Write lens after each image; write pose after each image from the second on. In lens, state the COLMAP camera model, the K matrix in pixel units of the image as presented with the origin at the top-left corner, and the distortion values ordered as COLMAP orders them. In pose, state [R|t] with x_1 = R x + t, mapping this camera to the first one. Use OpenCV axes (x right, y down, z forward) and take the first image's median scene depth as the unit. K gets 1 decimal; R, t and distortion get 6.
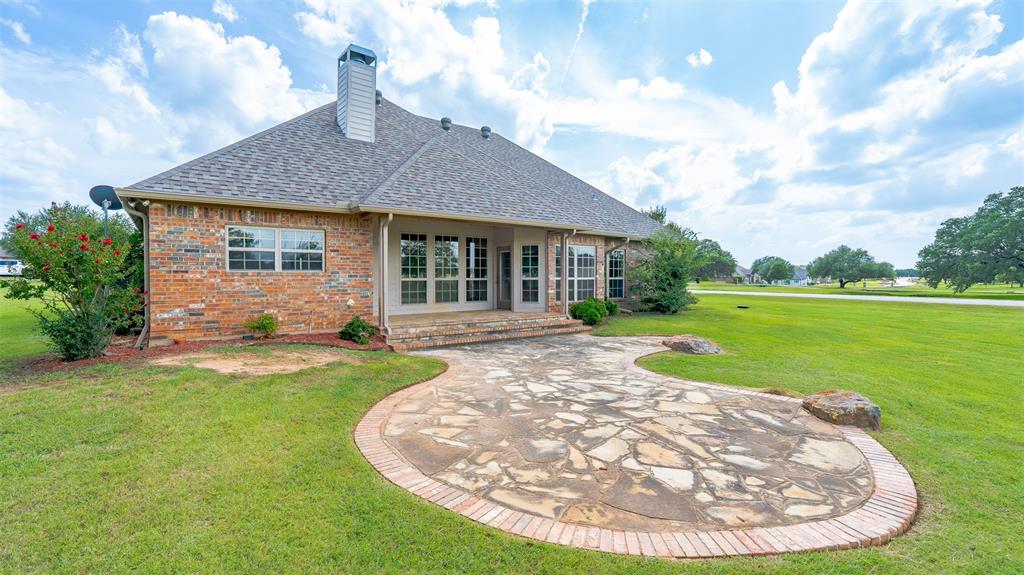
lens RADIAL K [[468.9, 0, 514.3], [0, 468.9, 283.2], [0, 0, 1]] dist [-0.000510, -0.000018]
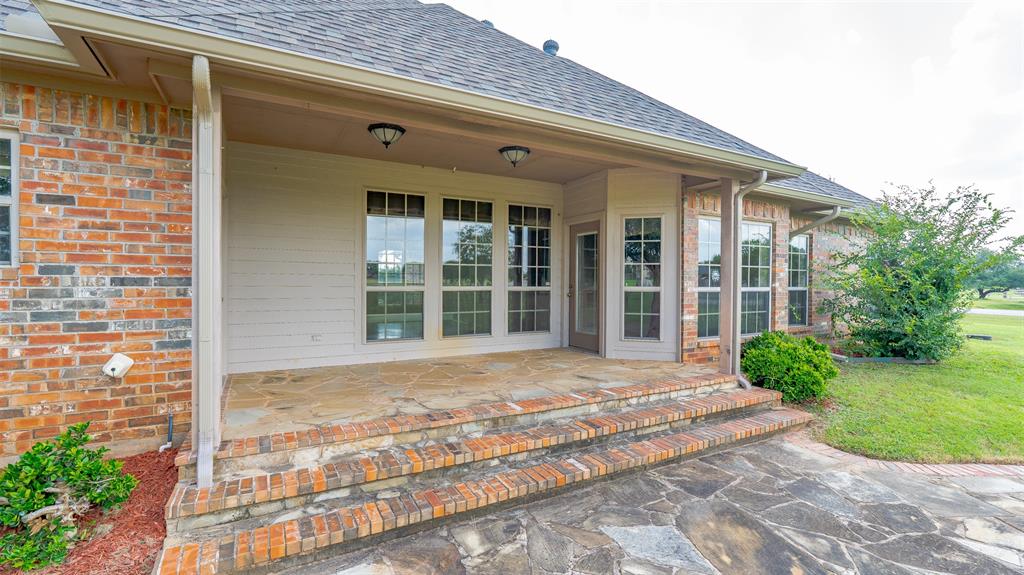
lens RADIAL K [[468.9, 0, 514.3], [0, 468.9, 283.2], [0, 0, 1]] dist [-0.000510, -0.000018]
pose [[0.990180, 0.009049, -0.139506, -0.027173], [-0.010461, 0.999901, -0.009392, -0.010000], [0.139408, 0.010759, 0.990177, 0.521007]]
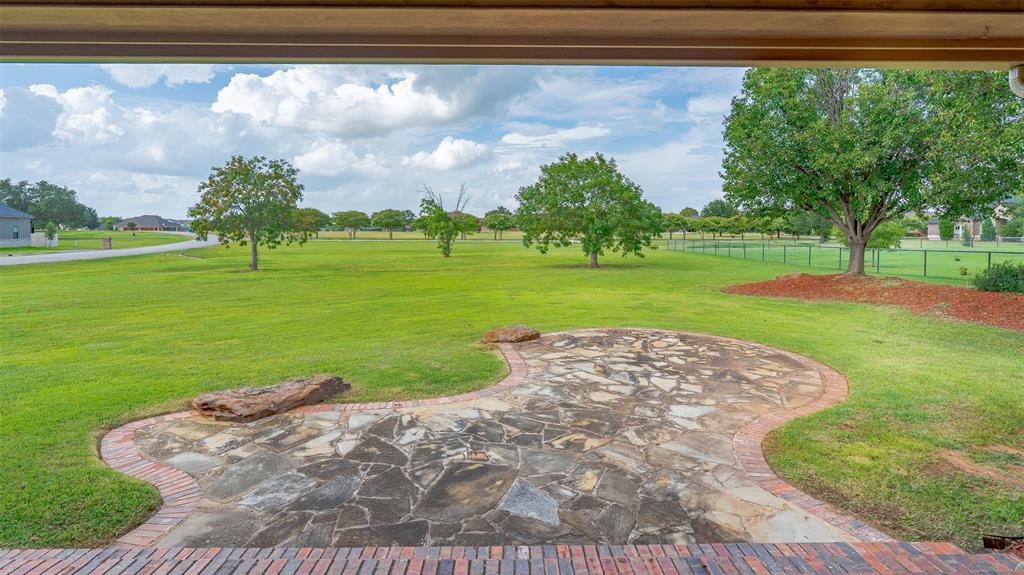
lens RADIAL K [[468.9, 0, 514.3], [0, 468.9, 283.2], [0, 0, 1]] dist [-0.000510, -0.000018]
pose [[-0.789364, -0.066968, 0.610262, -0.136346], [0.006349, 0.993089, 0.117191, -0.049486], [-0.613893, 0.096381, -0.783483, 0.928983]]
